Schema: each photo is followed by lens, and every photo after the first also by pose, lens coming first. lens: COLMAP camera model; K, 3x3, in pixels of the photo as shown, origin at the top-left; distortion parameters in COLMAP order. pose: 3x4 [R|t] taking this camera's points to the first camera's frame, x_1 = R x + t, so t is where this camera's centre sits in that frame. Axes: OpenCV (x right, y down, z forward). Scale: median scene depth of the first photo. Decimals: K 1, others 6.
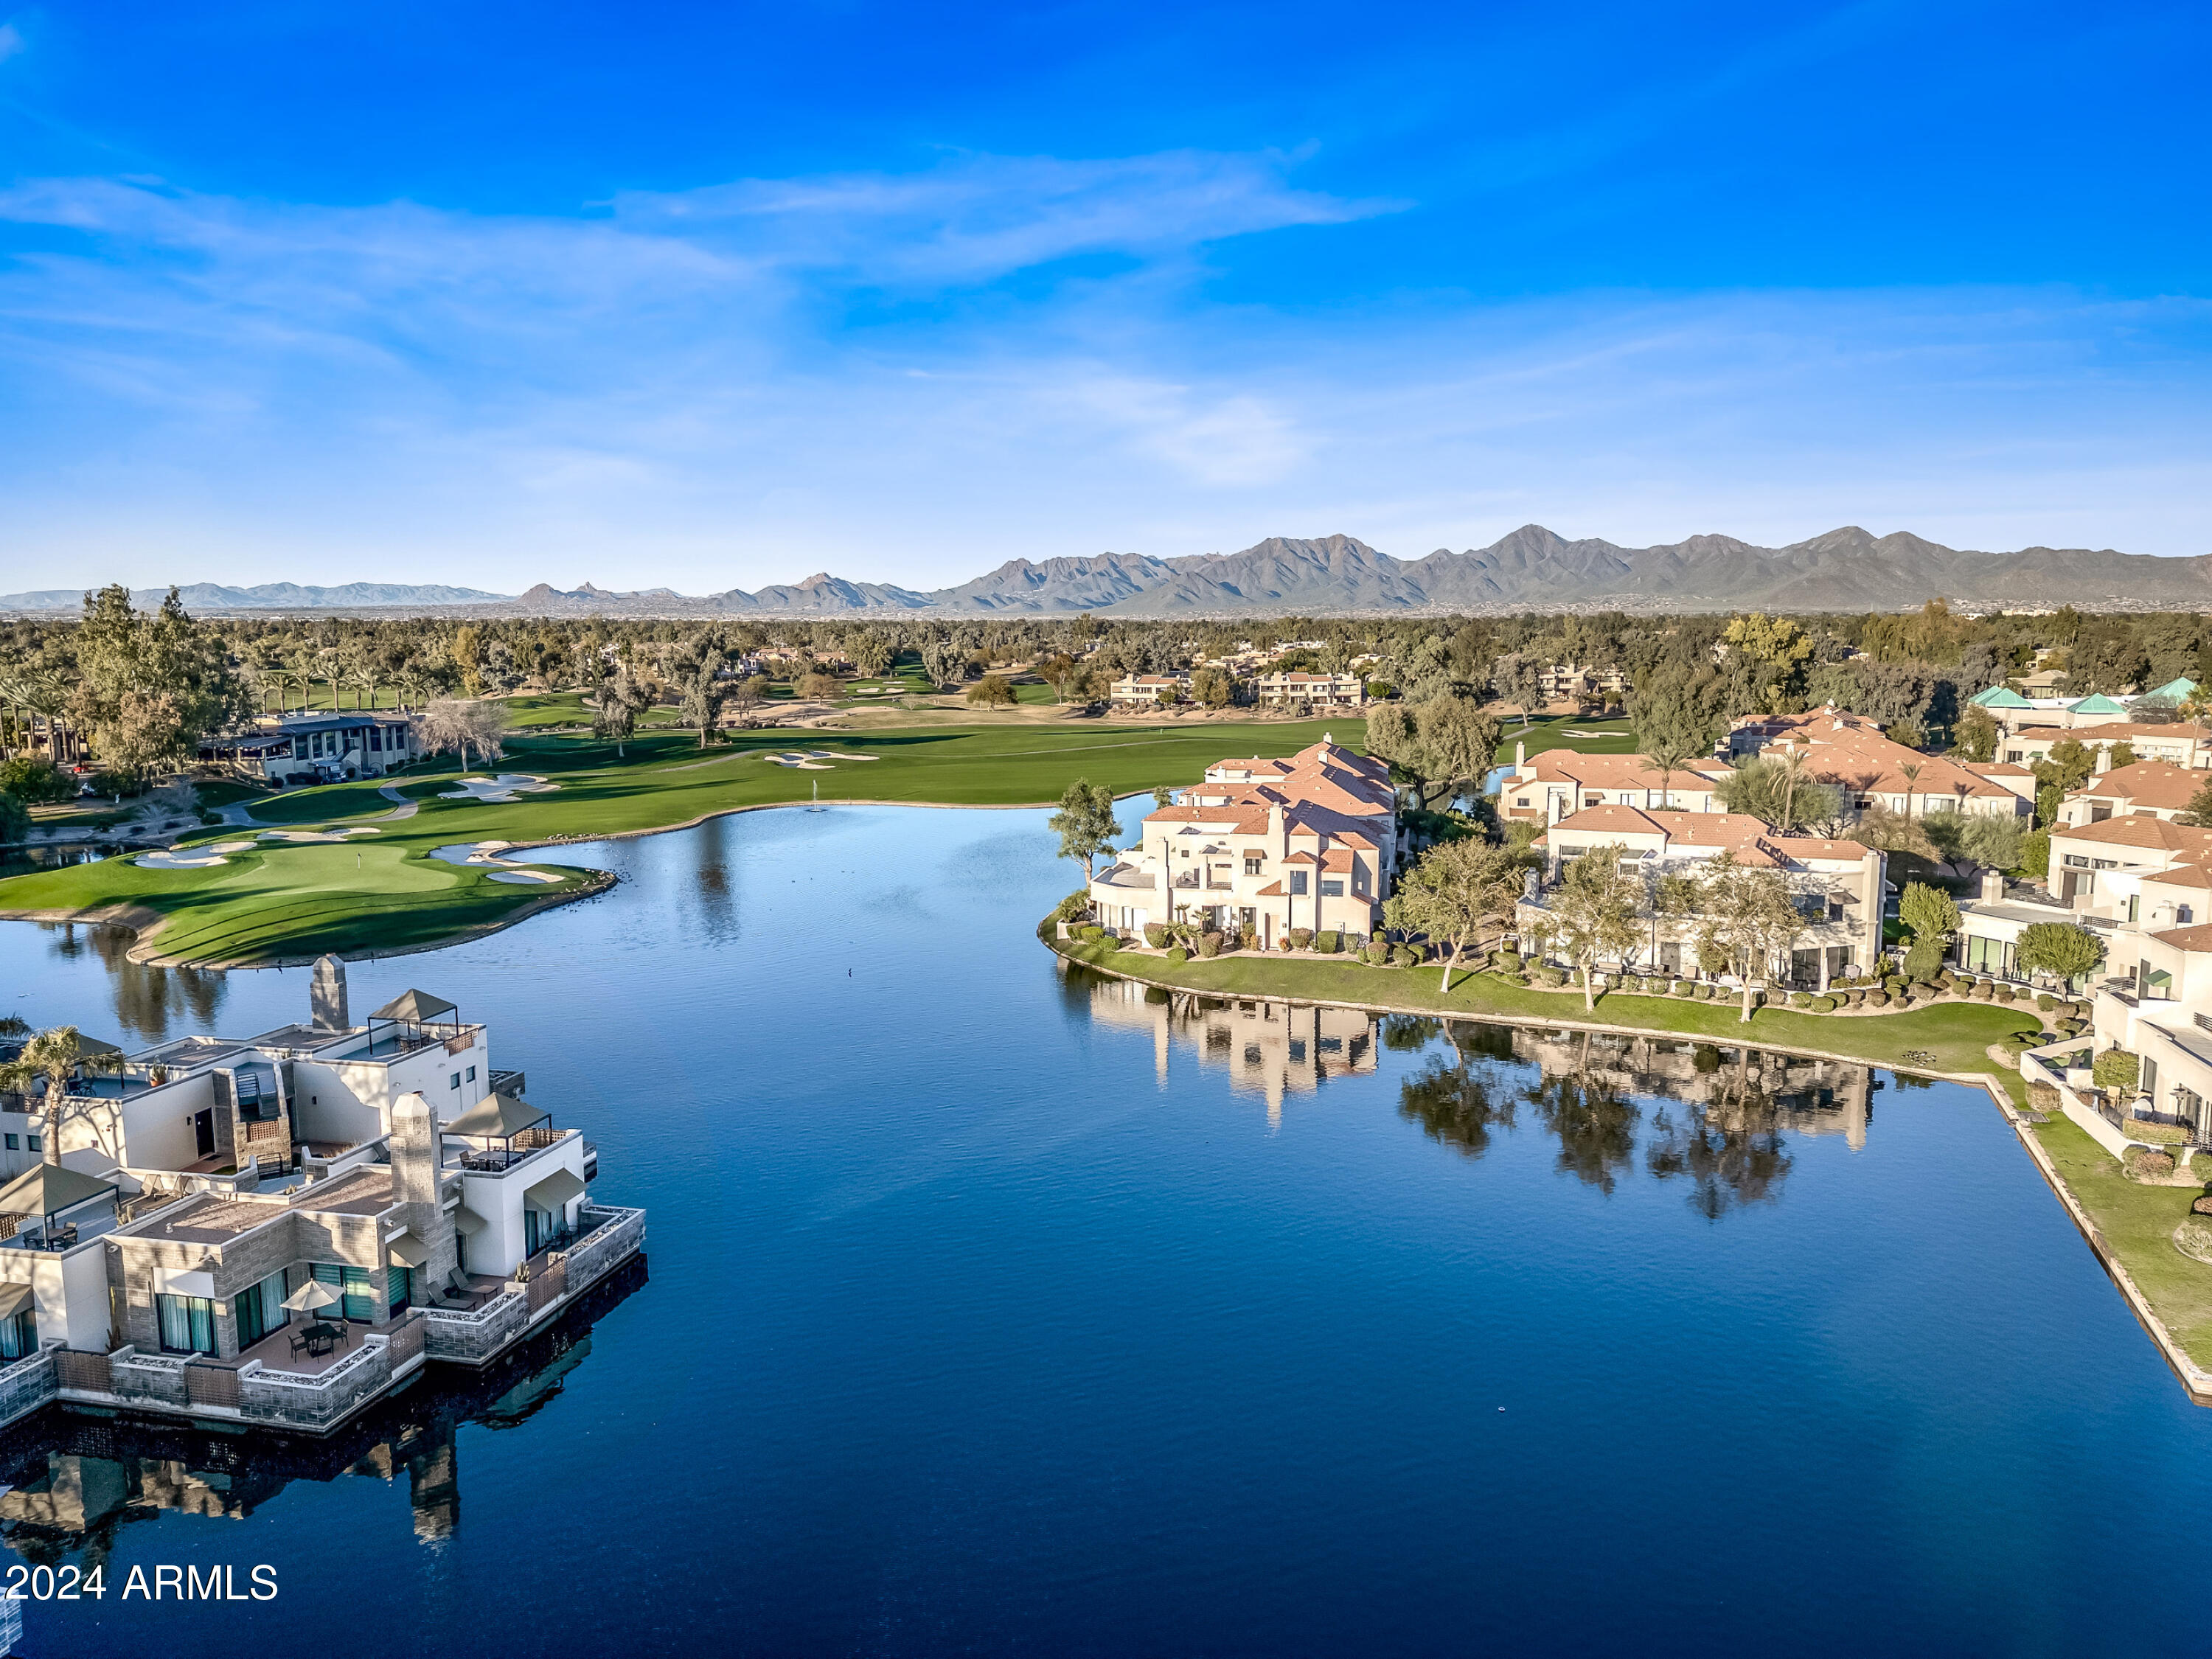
lens RADIAL K [[1542.2, 0, 1107.5], [0, 1542.2, 834.8], [0, 0, 1]] dist [0.084702, -0.090342]
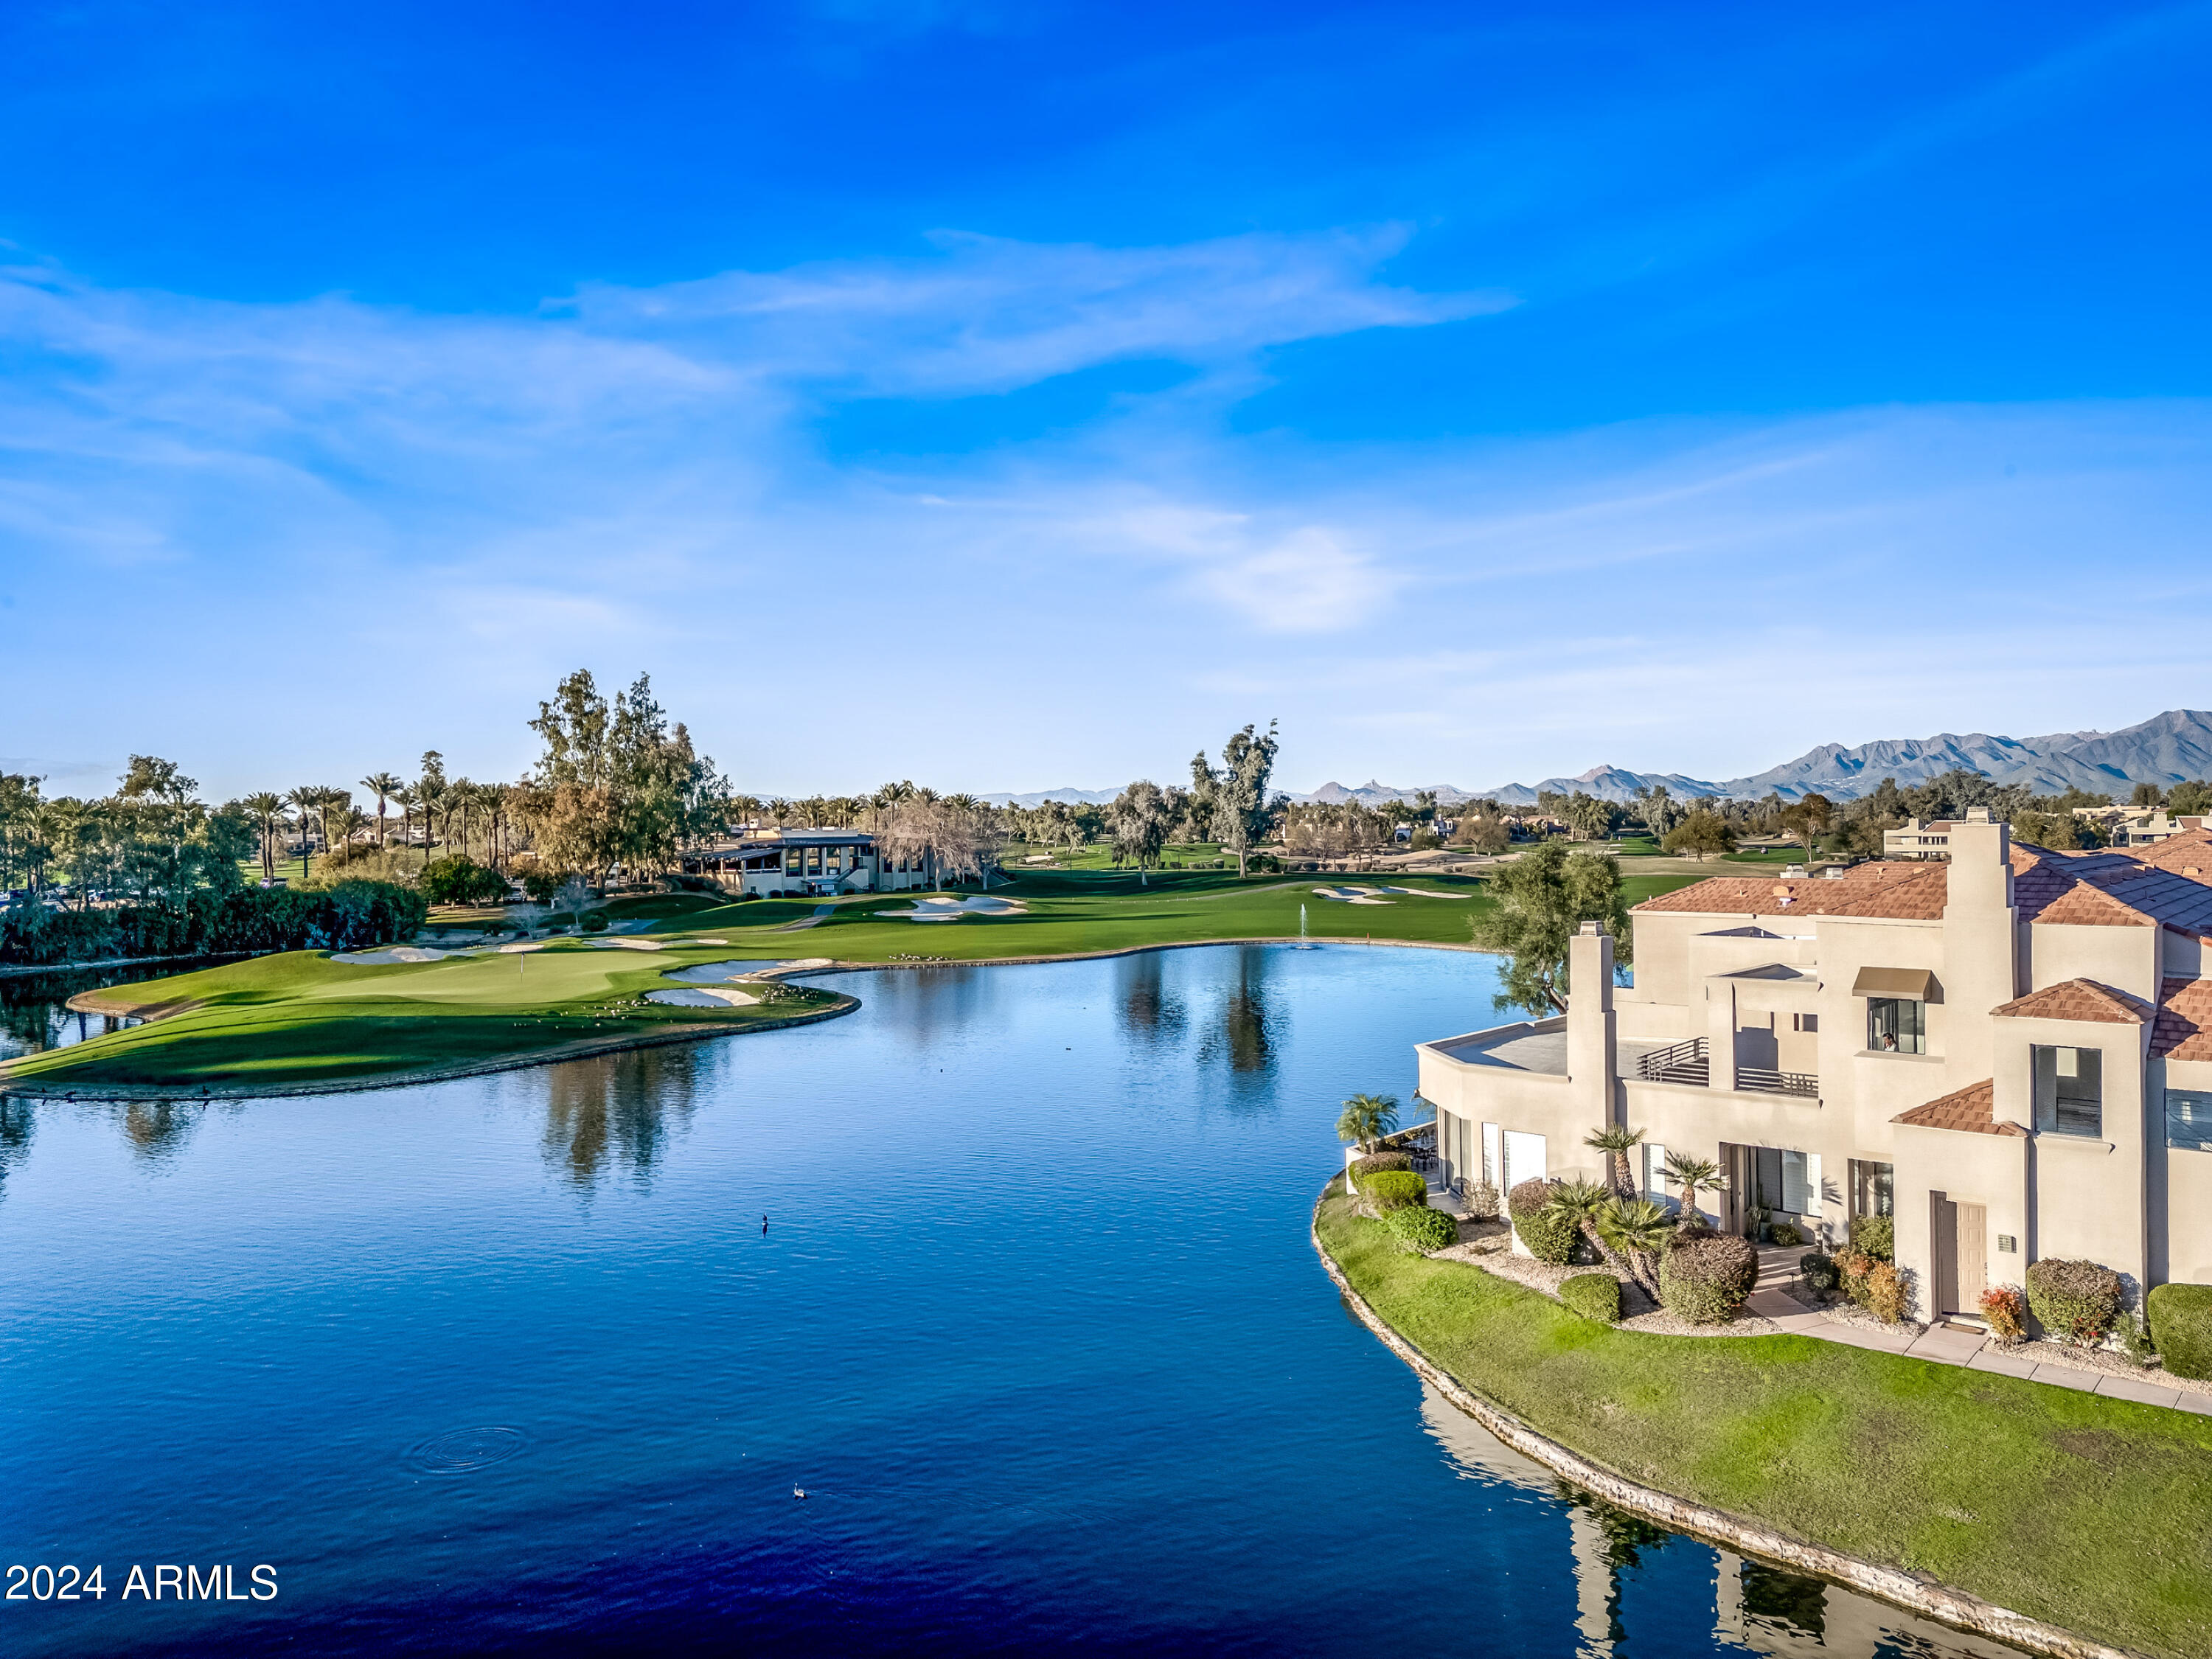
lens RADIAL K [[1542.2, 0, 1107.5], [0, 1542.2, 834.8], [0, 0, 1]] dist [0.084702, -0.090342]
pose [[0.881883, 0.002543, -0.471462, 0.103148], [-0.061100, 0.992169, -0.108938, 0.026056], [0.467493, 0.124877, 0.875132, 0.658833]]
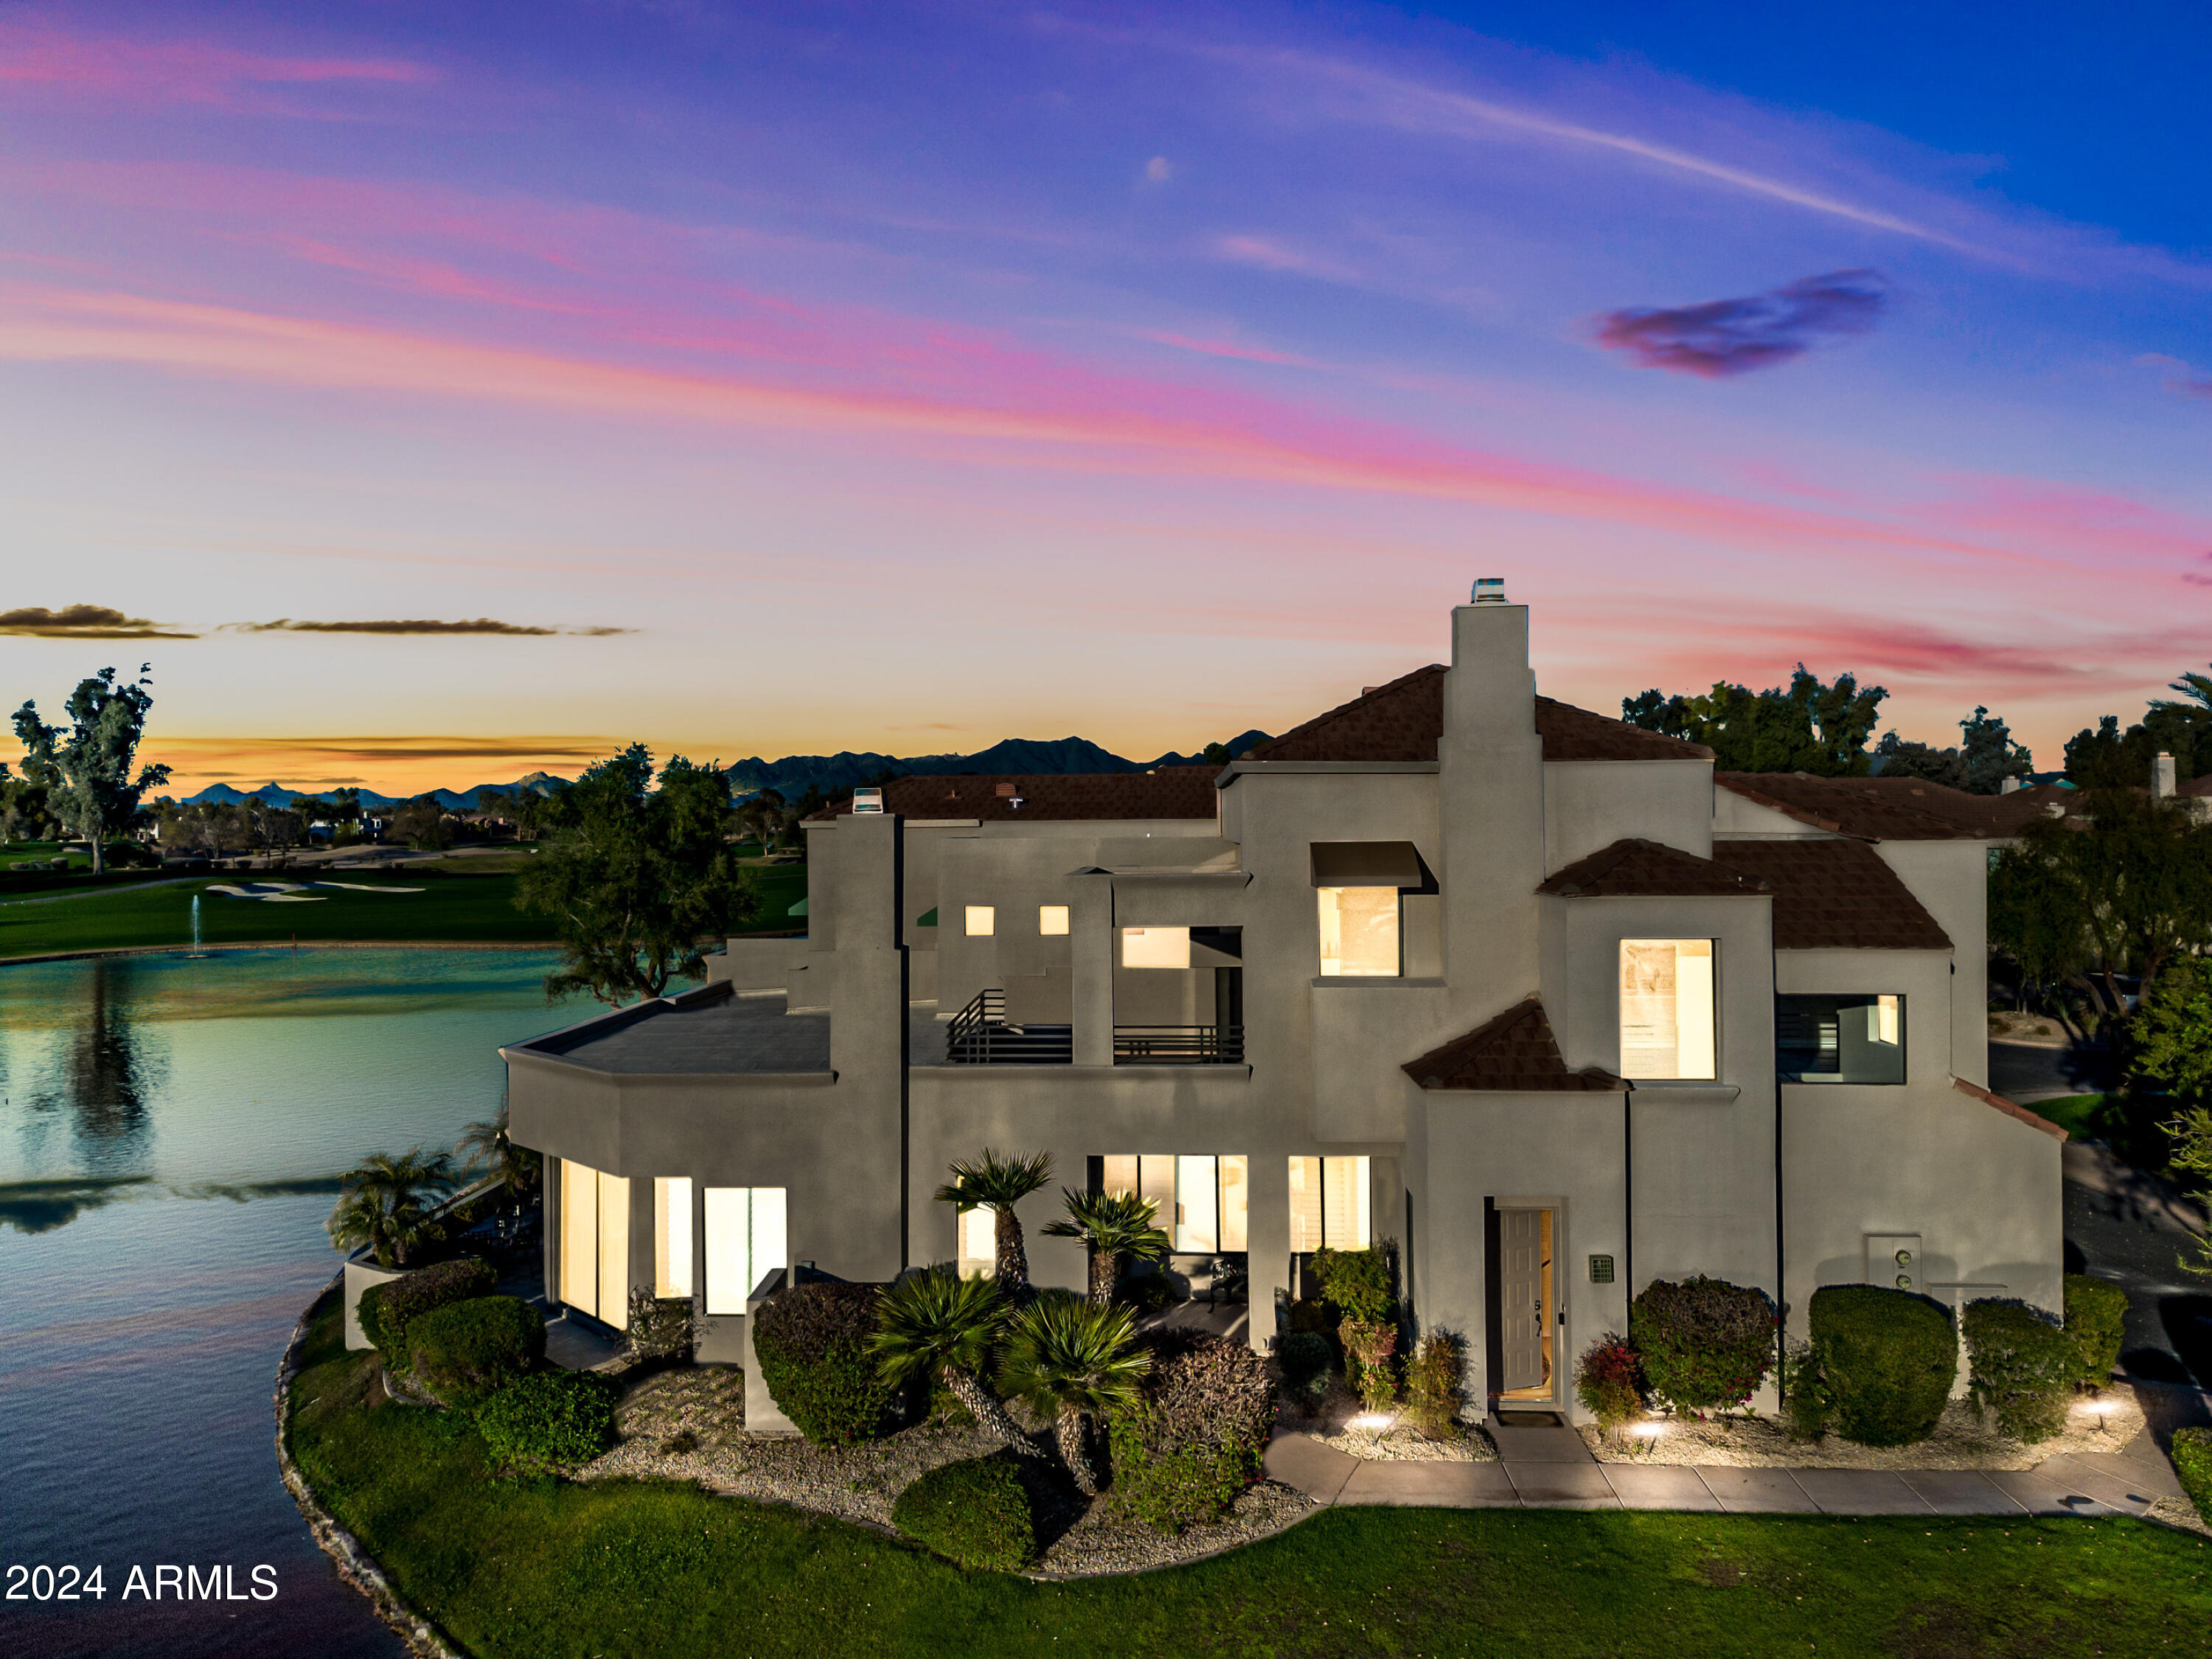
lens RADIAL K [[1542.2, 0, 1107.5], [0, 1542.2, 834.8], [0, 0, 1]] dist [0.084702, -0.090342]
pose [[0.985881, -0.003069, 0.167422, 0.033303], [0.024574, 0.991659, -0.126529, 0.031366], [-0.165637, 0.128856, 0.977732, 0.821287]]
